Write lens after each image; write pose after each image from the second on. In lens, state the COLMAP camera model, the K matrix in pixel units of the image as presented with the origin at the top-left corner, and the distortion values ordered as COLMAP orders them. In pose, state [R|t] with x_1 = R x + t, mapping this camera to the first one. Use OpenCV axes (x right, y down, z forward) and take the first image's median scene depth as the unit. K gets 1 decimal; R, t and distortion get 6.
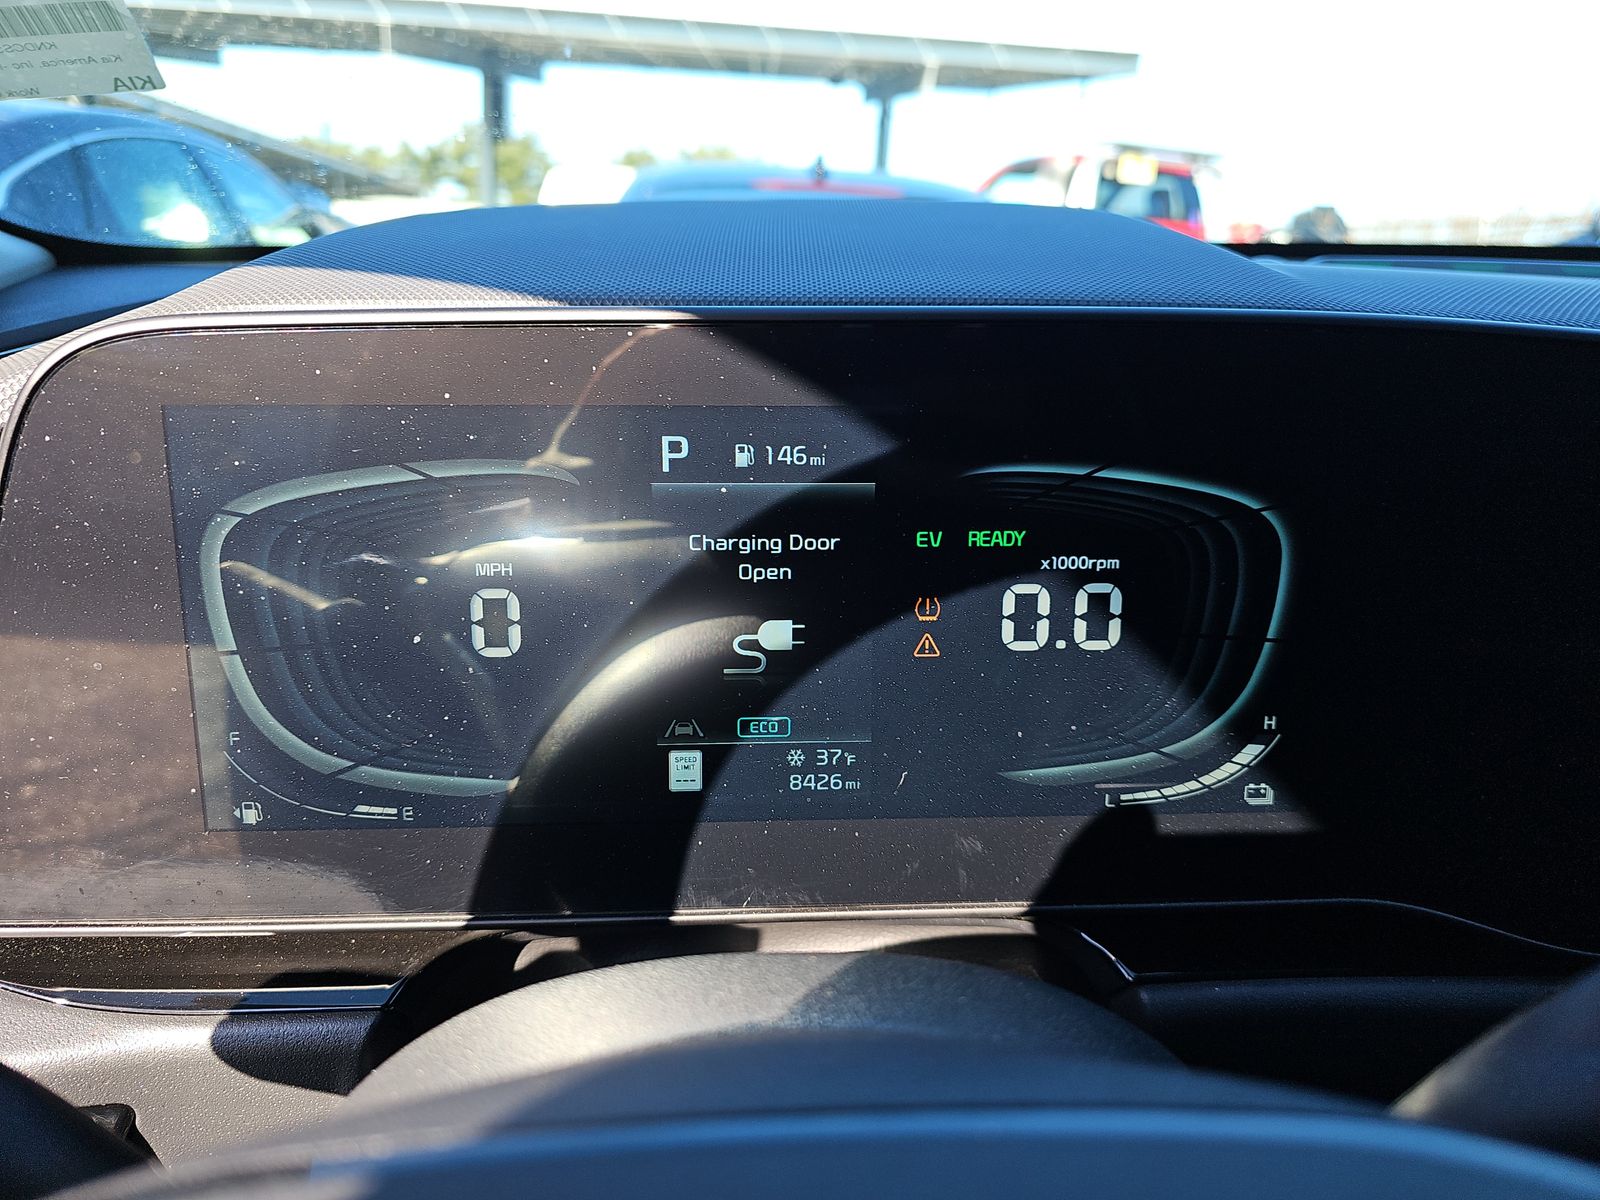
lens RADIAL K [[1064.3, 0, 812.5], [0, 1064.3, 591.6], [0, 0, 1]] dist [0.065679, -0.024626]
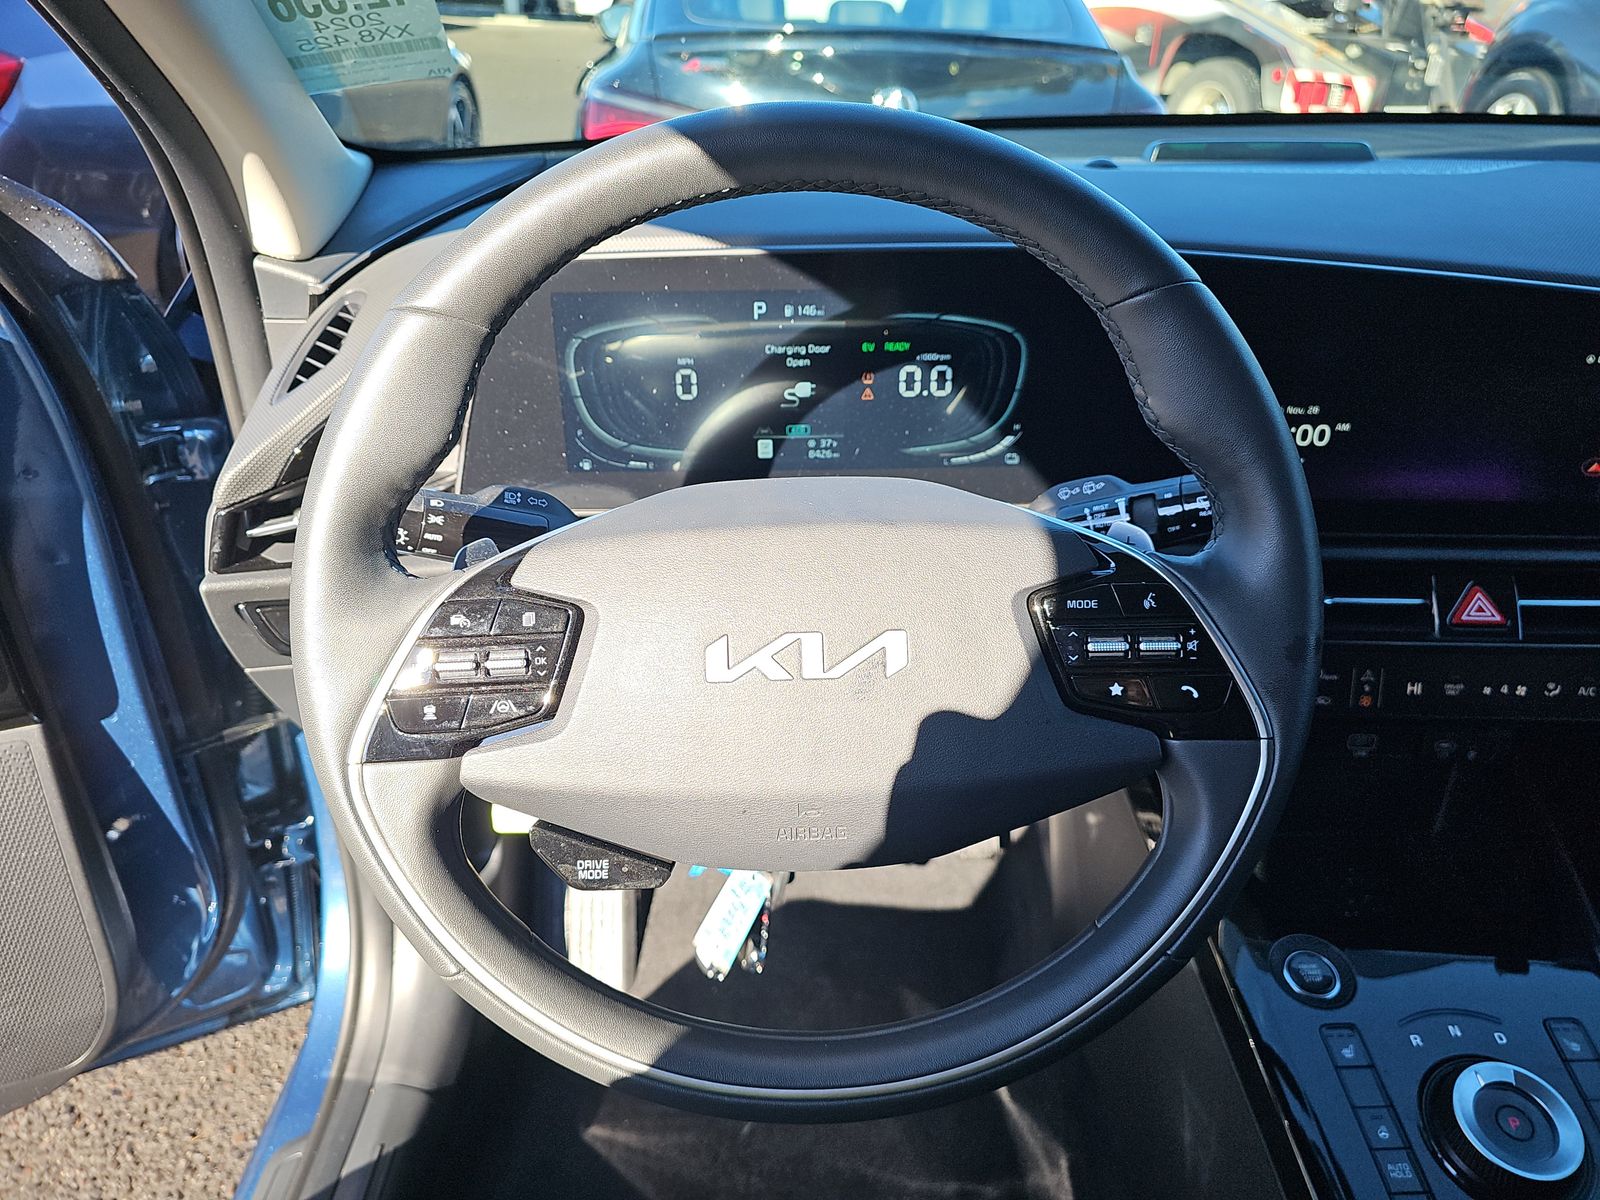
lens RADIAL K [[1064.3, 0, 809.3], [0, 1064.3, 604.3], [0, 0, 1]] dist [0.065679, -0.024626]
pose [[0.999979, -0.003598, -0.005393, -0.009634], [0.004782, 0.971009, 0.238996, -0.061538], [0.004377, -0.239016, 0.971006, -1.387308]]
